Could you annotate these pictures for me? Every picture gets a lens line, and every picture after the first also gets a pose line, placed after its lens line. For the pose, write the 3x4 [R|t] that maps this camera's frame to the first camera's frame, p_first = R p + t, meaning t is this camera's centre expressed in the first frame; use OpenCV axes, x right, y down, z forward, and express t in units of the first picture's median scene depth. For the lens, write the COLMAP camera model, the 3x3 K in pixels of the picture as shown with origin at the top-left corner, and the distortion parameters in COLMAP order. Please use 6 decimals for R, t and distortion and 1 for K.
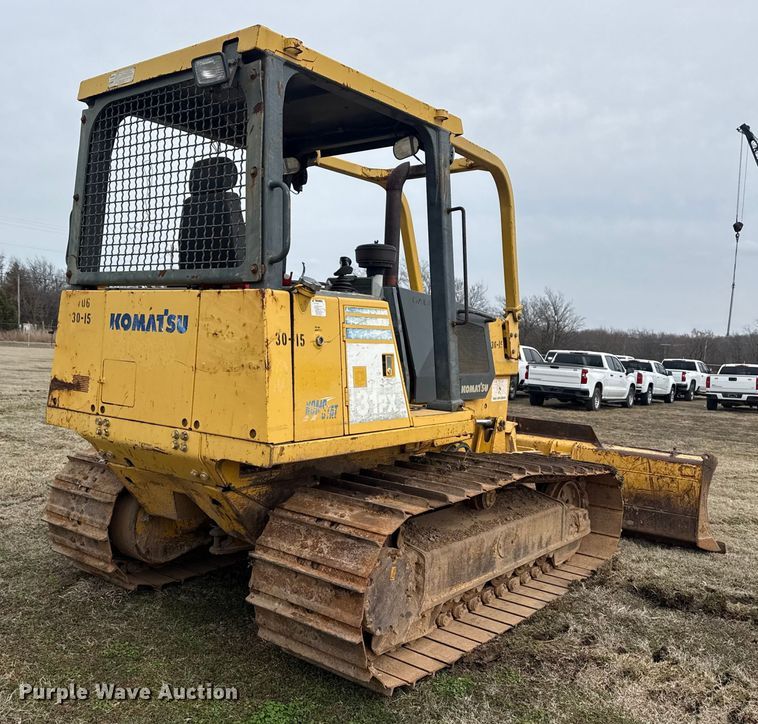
lens RADIAL K [[739.3, 0, 333.0], [0, 739.3, 363.5], [0, 0, 1]] dist [0.138597, -0.004903]
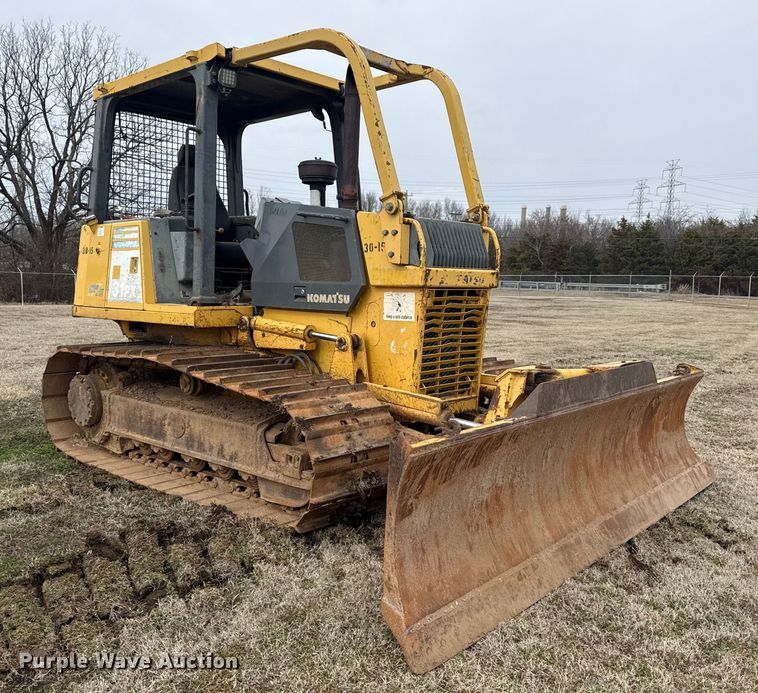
lens RADIAL K [[745.1, 0, 379.0], [0, 745.1, 346.5], [0, 0, 1]] dist [0.022350, 0.009092]
pose [[-0.057055, 0.045569, -0.997331, 1.507346], [-0.057172, 0.997169, 0.048833, 0.062003], [0.996733, 0.059805, -0.054288, 1.568183]]
